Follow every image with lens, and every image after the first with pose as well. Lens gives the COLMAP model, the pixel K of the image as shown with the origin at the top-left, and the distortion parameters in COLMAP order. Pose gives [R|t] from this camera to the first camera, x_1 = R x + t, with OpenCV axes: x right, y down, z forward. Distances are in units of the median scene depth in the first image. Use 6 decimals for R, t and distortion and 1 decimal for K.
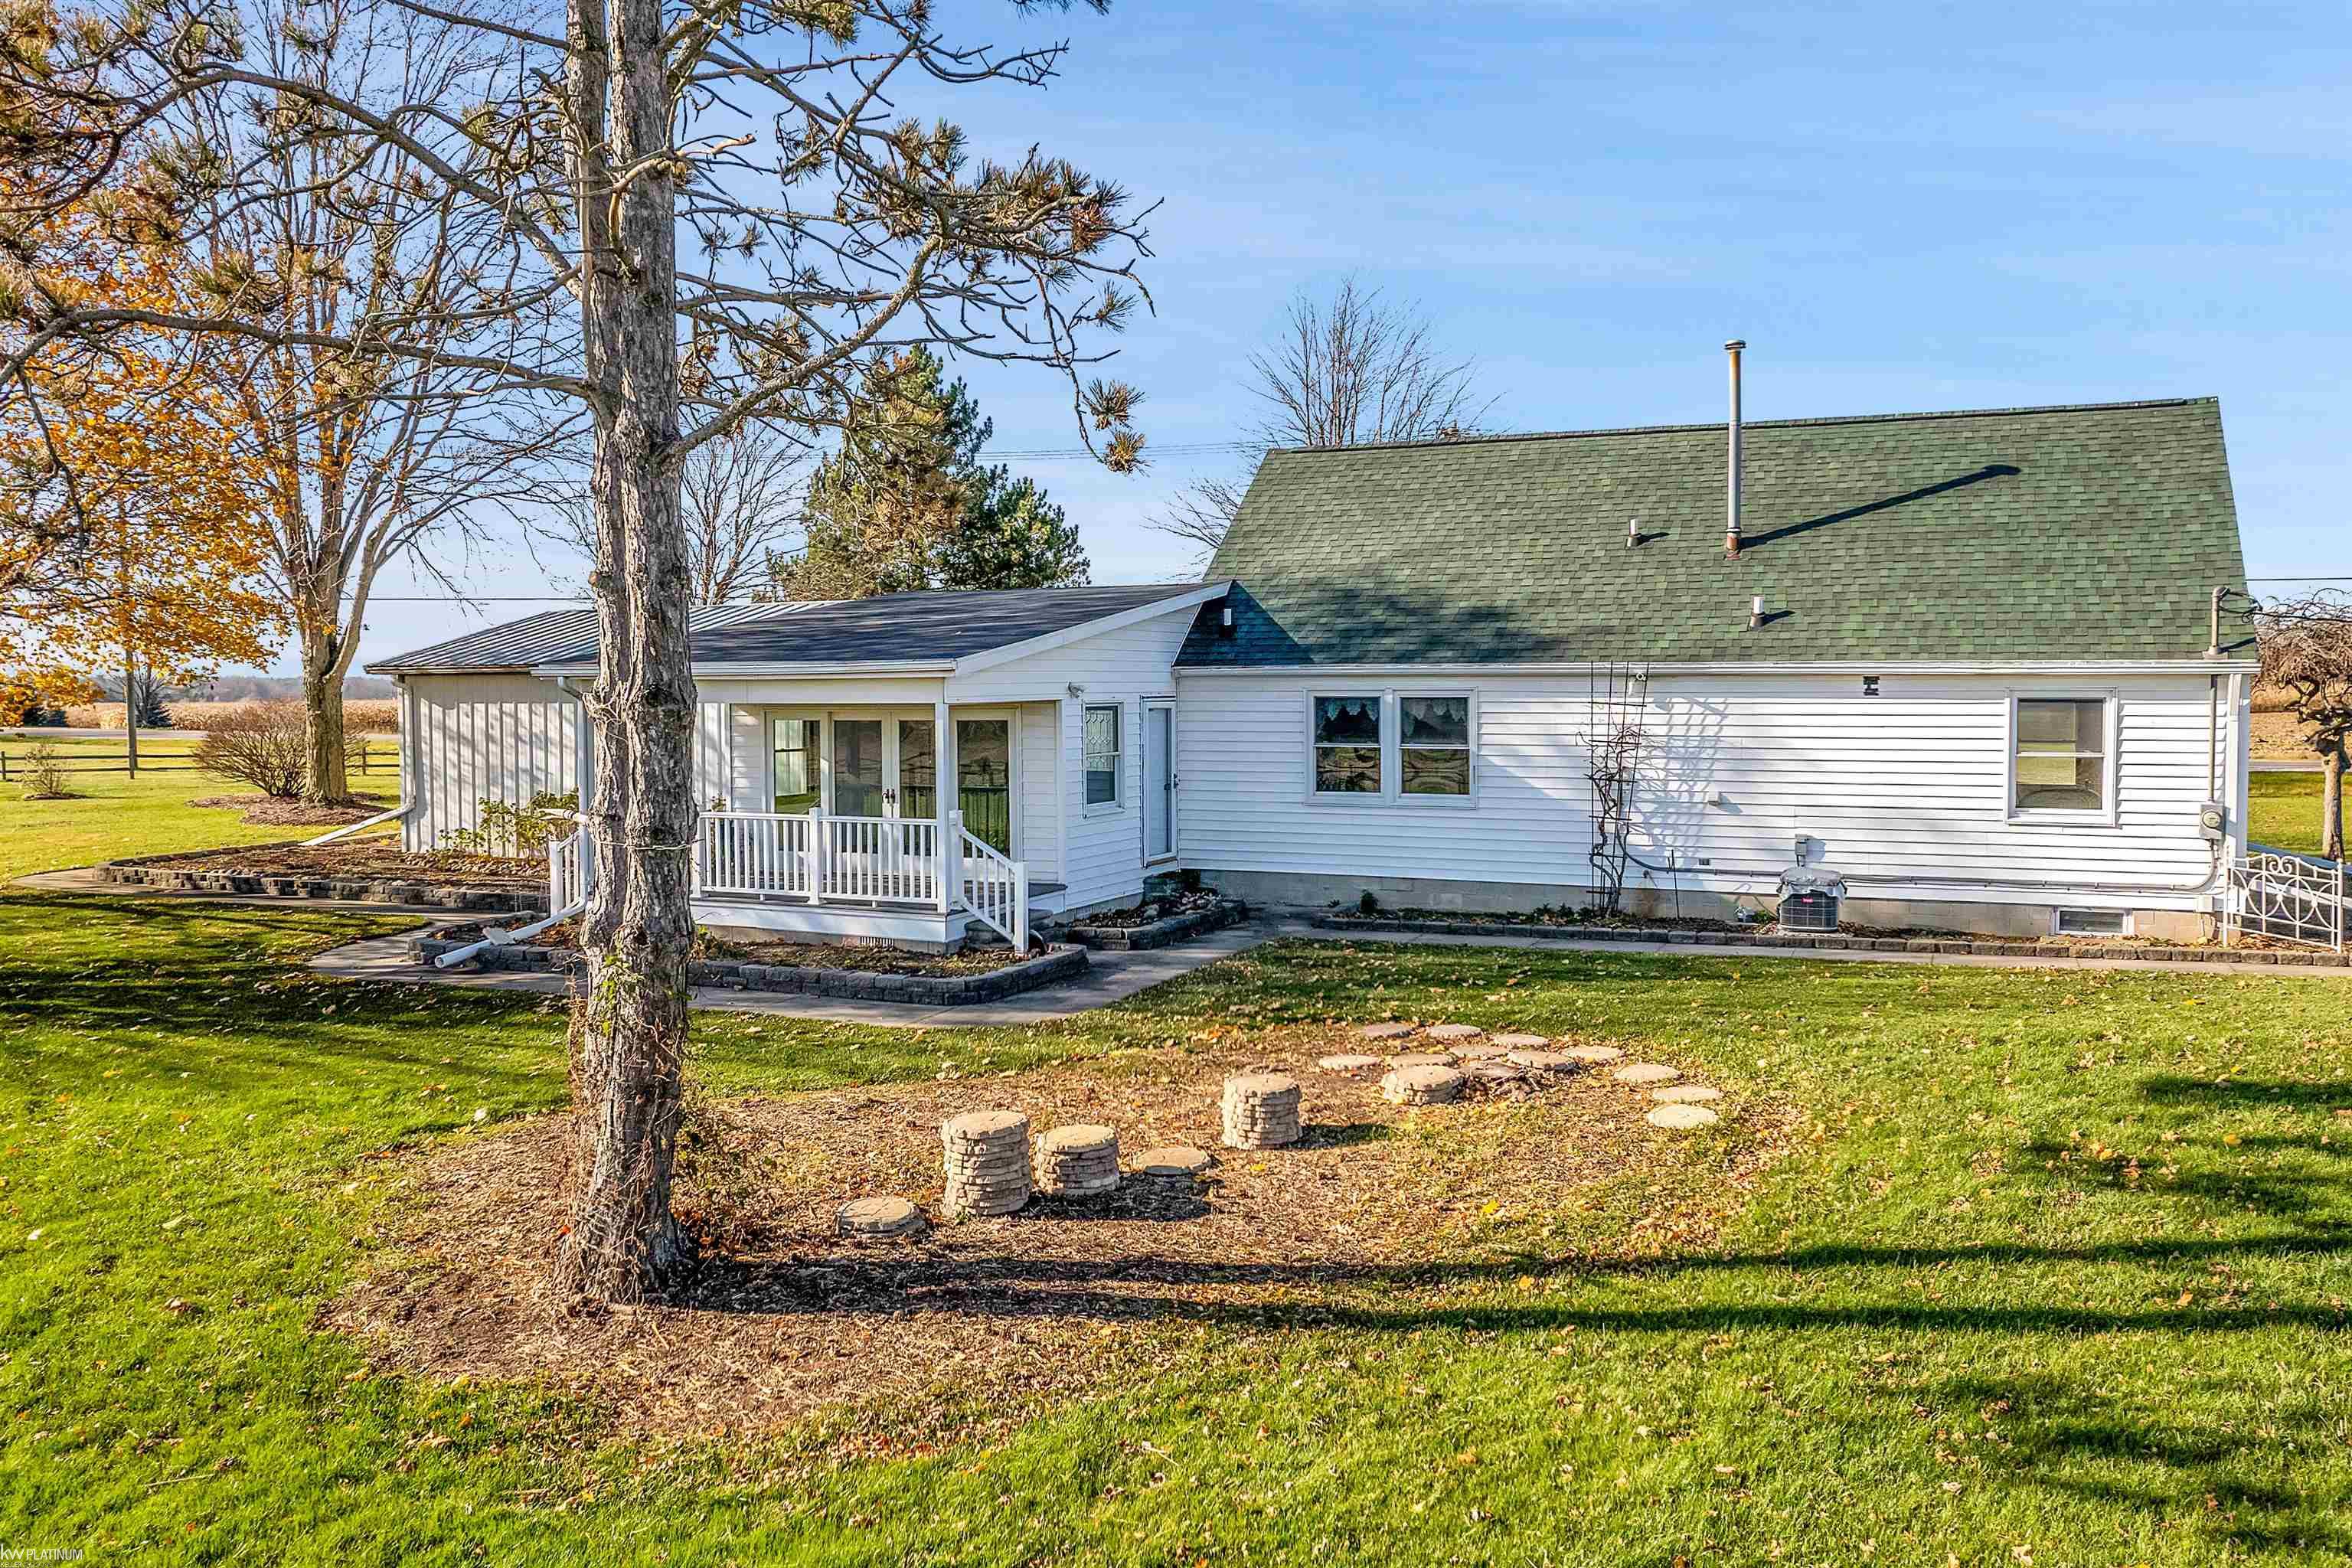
lens RADIAL K [[1804.9, 0, 1170.3], [0, 1804.9, 871.0], [0, 0, 1]] dist [-0.042630, -0.000232]
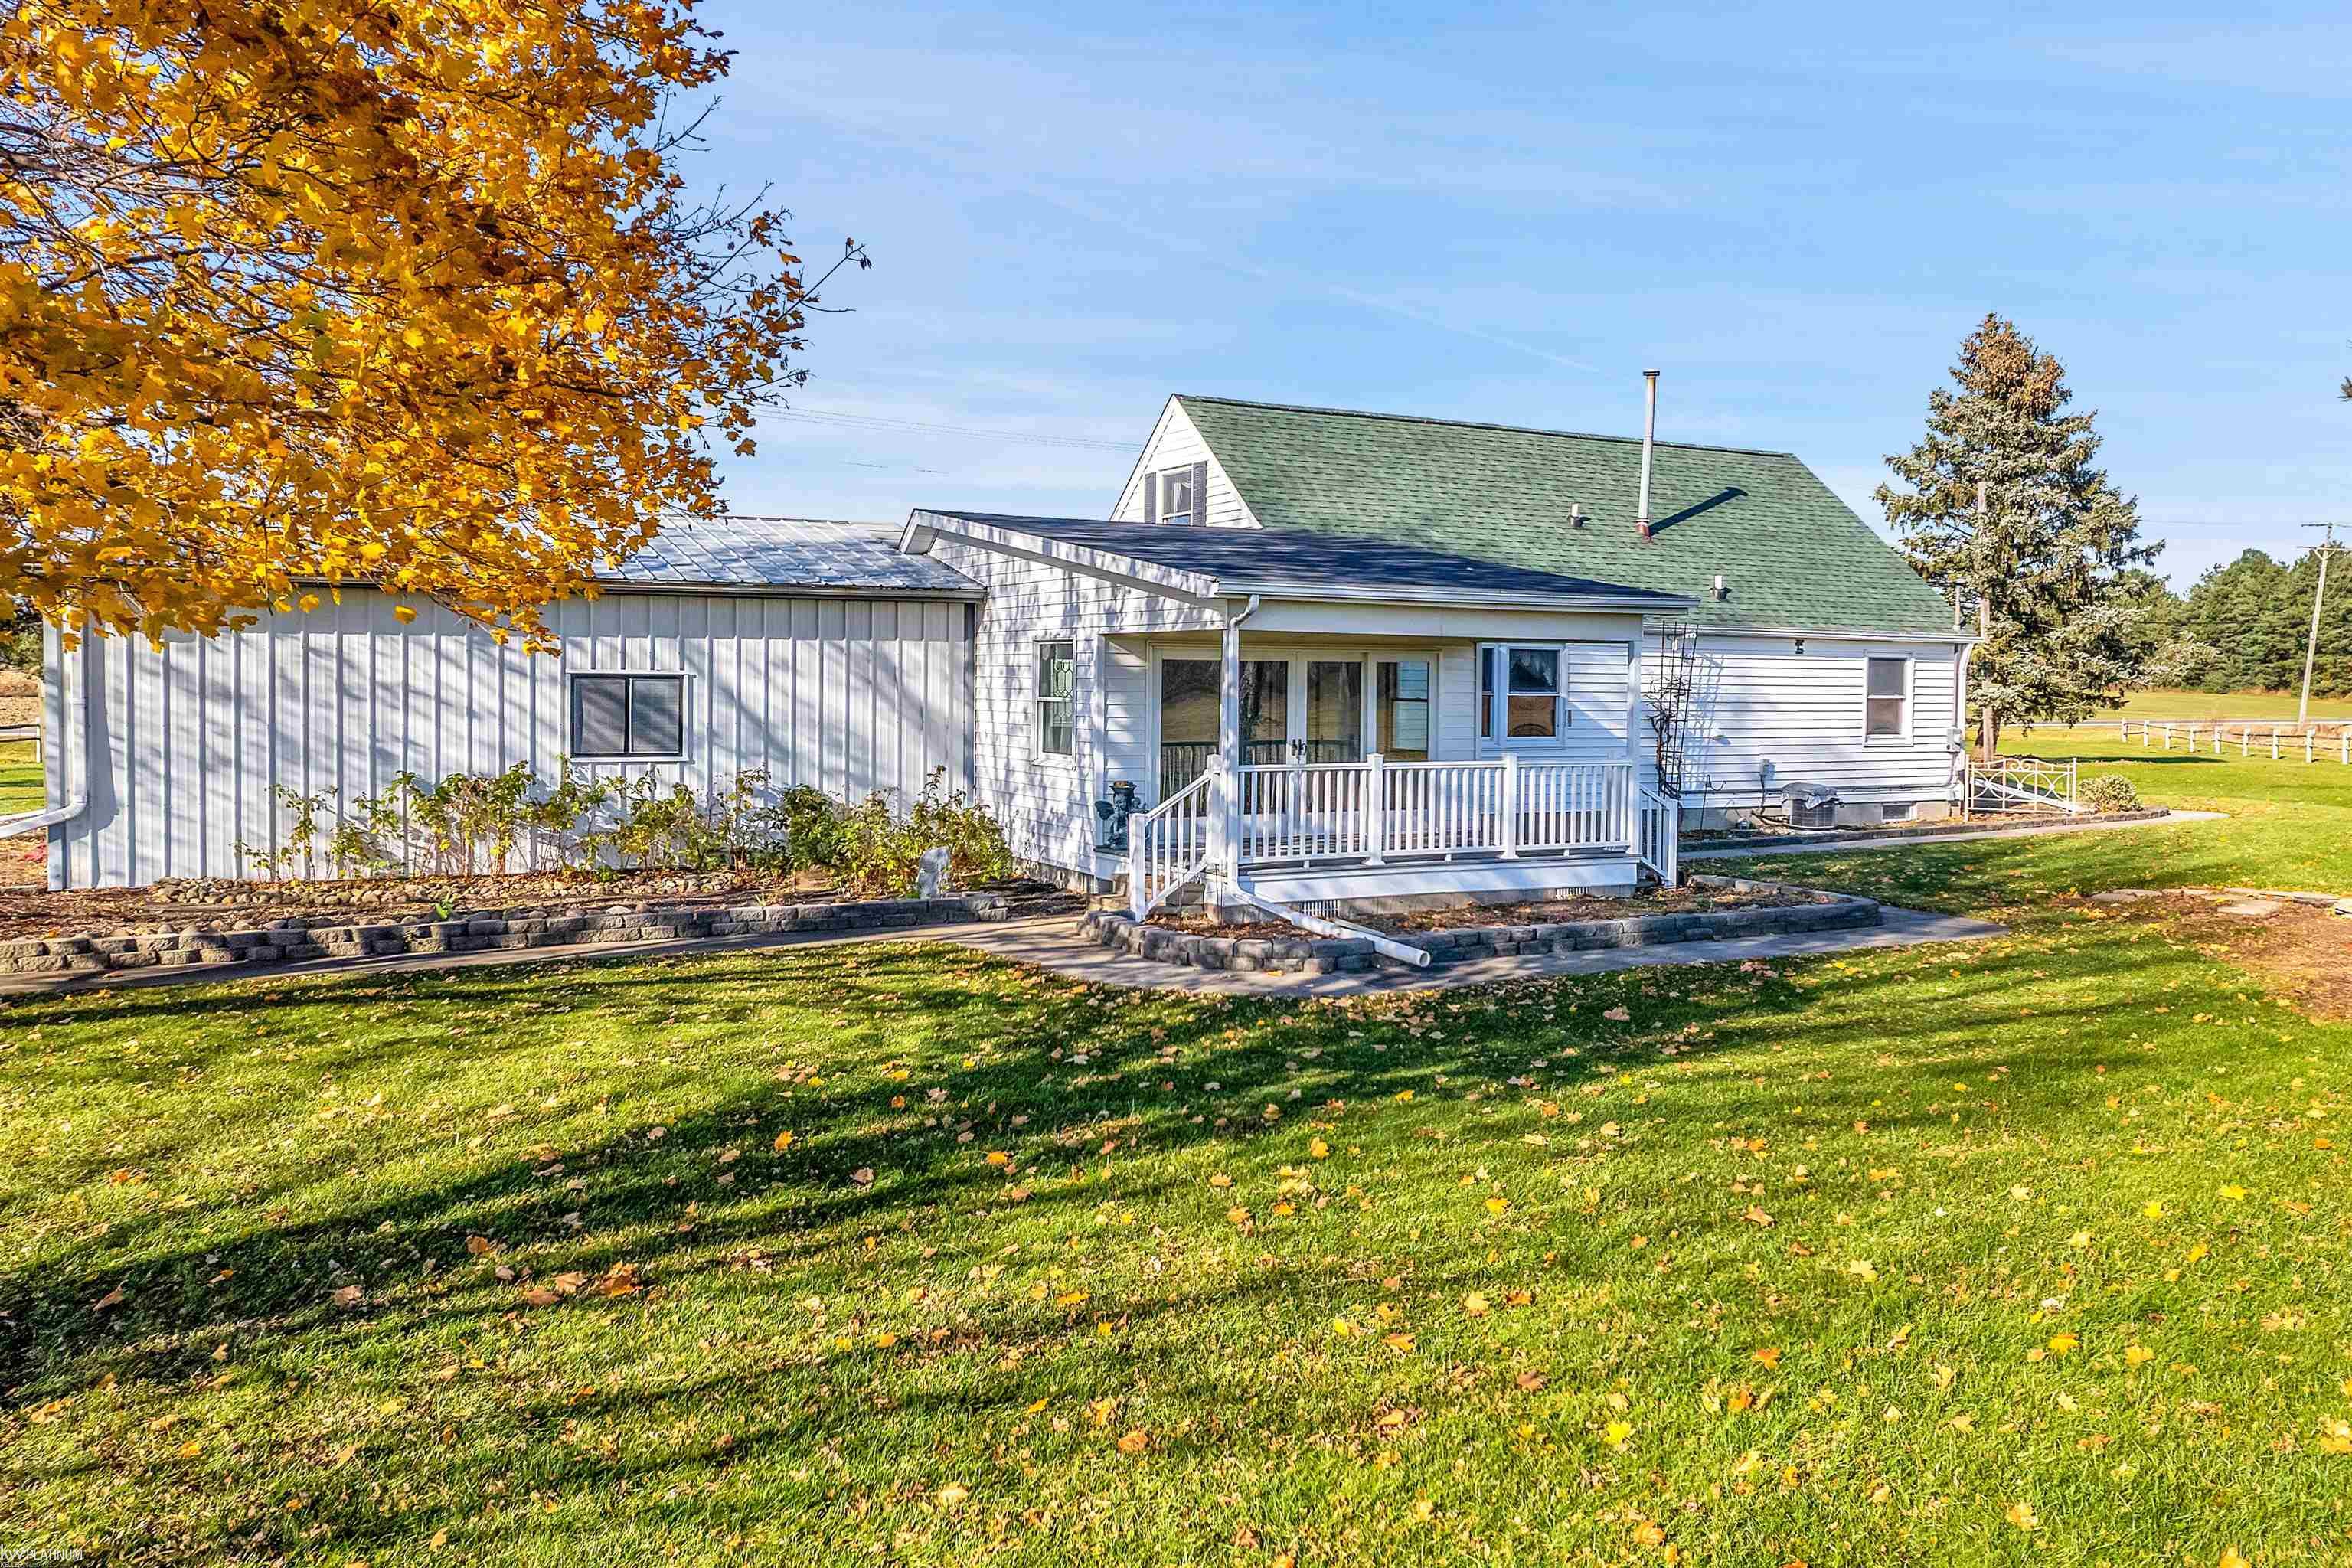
lens RADIAL K [[1838.4, 0, 1176.0], [0, 1838.4, 784.0], [0, 0, 1]] dist [-0.079721, 0.071263]
pose [[0.605725, -0.035172, 0.794897, -0.936227], [0.070729, 0.997448, -0.009763, -0.019762], [-0.792524, 0.062136, 0.606666, 0.527478]]
